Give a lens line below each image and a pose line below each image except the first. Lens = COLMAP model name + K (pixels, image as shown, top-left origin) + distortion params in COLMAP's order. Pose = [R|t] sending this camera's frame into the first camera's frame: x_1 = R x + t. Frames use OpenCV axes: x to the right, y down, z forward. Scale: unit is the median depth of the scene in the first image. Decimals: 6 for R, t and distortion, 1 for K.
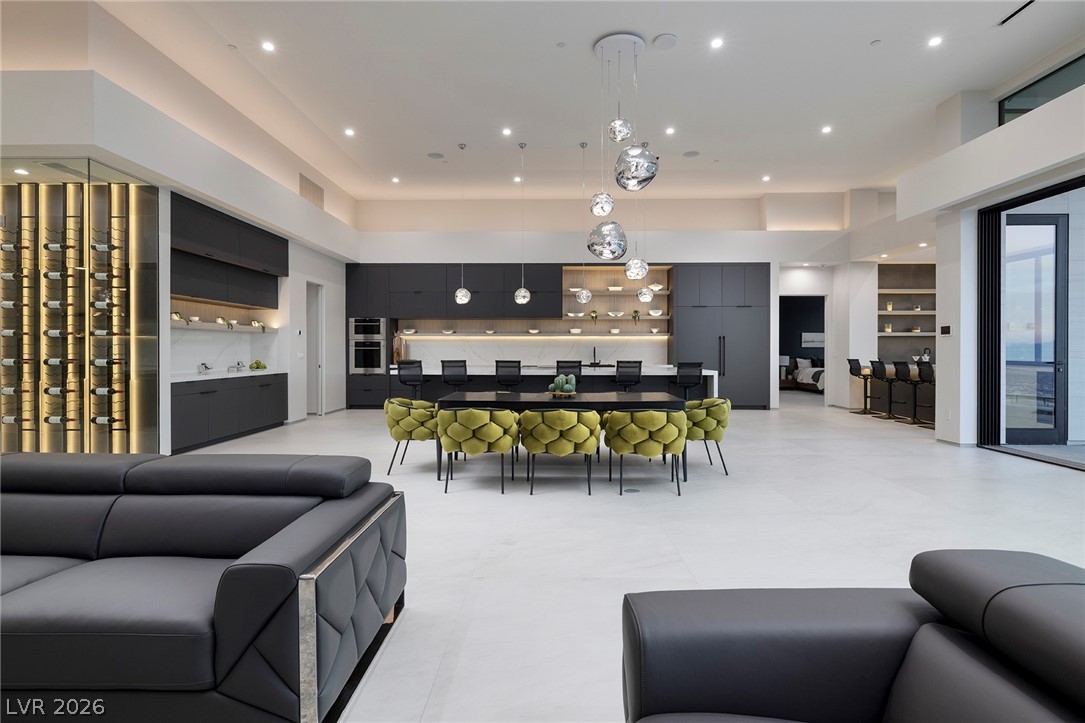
lens RADIAL K [[563.3, 0, 539.2], [0, 563.3, 351.7], [0, 0, 1]] dist [-0.003948, -0.000181]
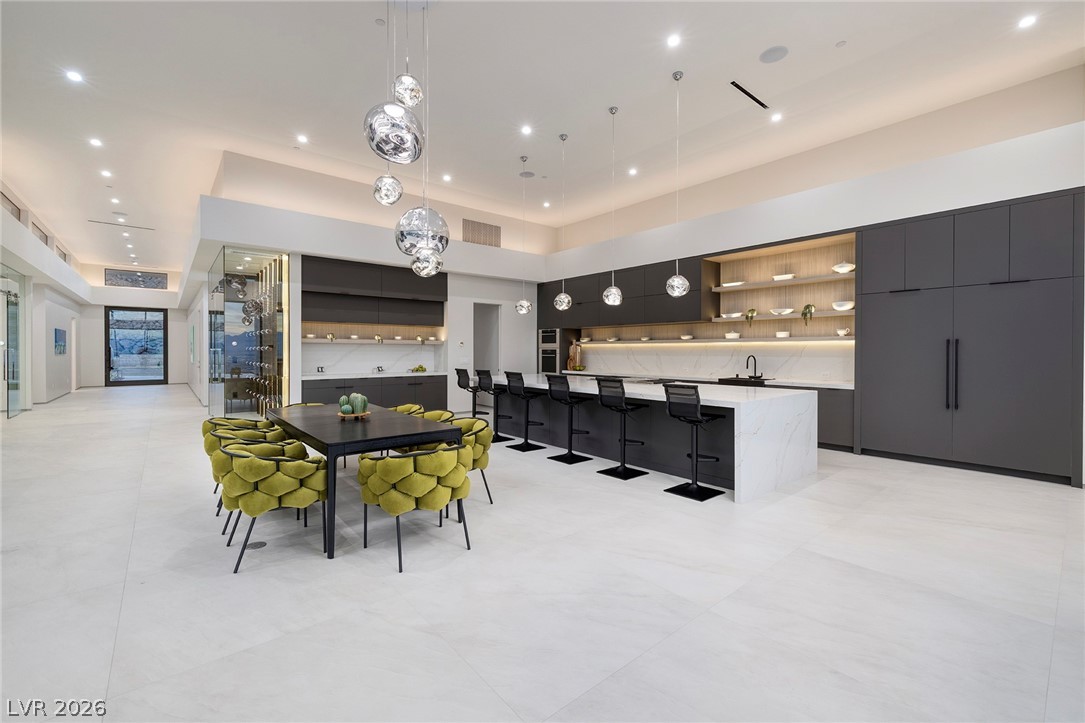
lens RADIAL K [[454.3, 0, 546.0], [0, 454.3, 354.5], [0, 0, 1]] dist [-0.000907, -0.000054]
pose [[0.658494, 0.006329, -0.752559, 0.390048], [-0.003379, 0.999979, 0.005454, -0.012864], [0.752578, -0.001049, 0.658502, 0.378765]]
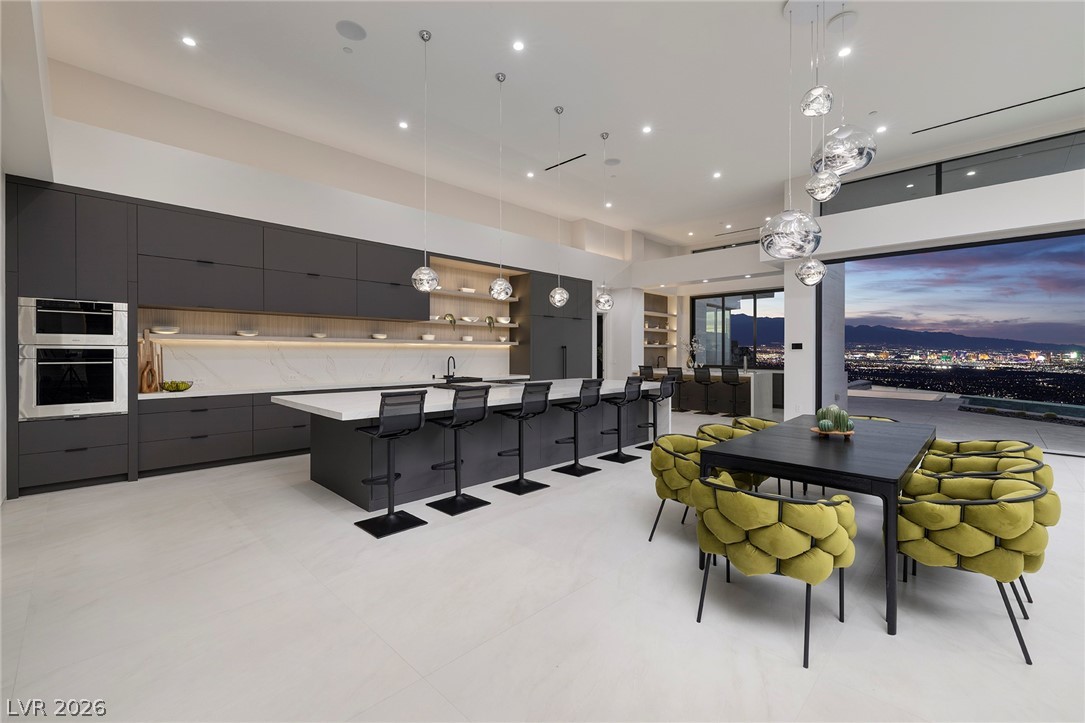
lens RADIAL K [[464.2, 0, 545.4], [0, 464.2, 352.4], [0, 0, 1]] dist [0.002839, 0.000463]
pose [[0.679553, 0.000731, 0.733626, -0.322684], [-0.000224, 1.000000, -0.000789, -0.014823], [-0.733626, 0.000372, 0.679553, 0.429236]]
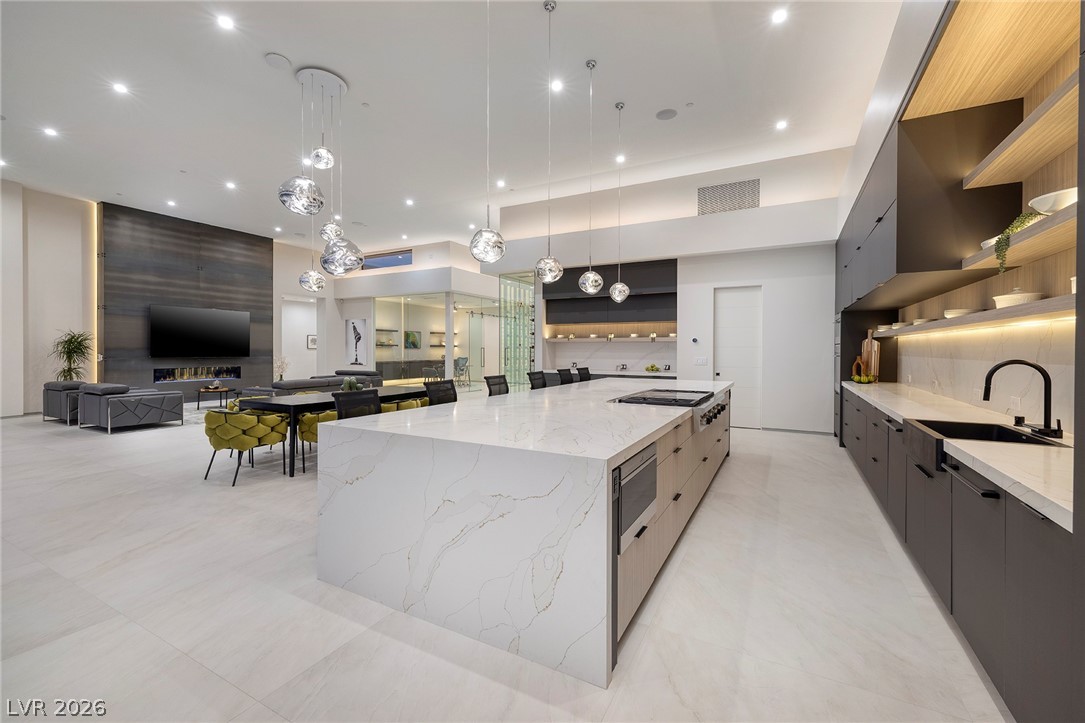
lens RADIAL K [[454.3, 0, 546.0], [0, 454.3, 354.5], [0, 0, 1]] dist [-0.000907, -0.000054]
pose [[-0.455813, 0.009068, -0.890030, 0.377826], [-0.003792, 0.999919, 0.012130, -0.013264], [0.890068, 0.008904, -0.455741, 0.924801]]
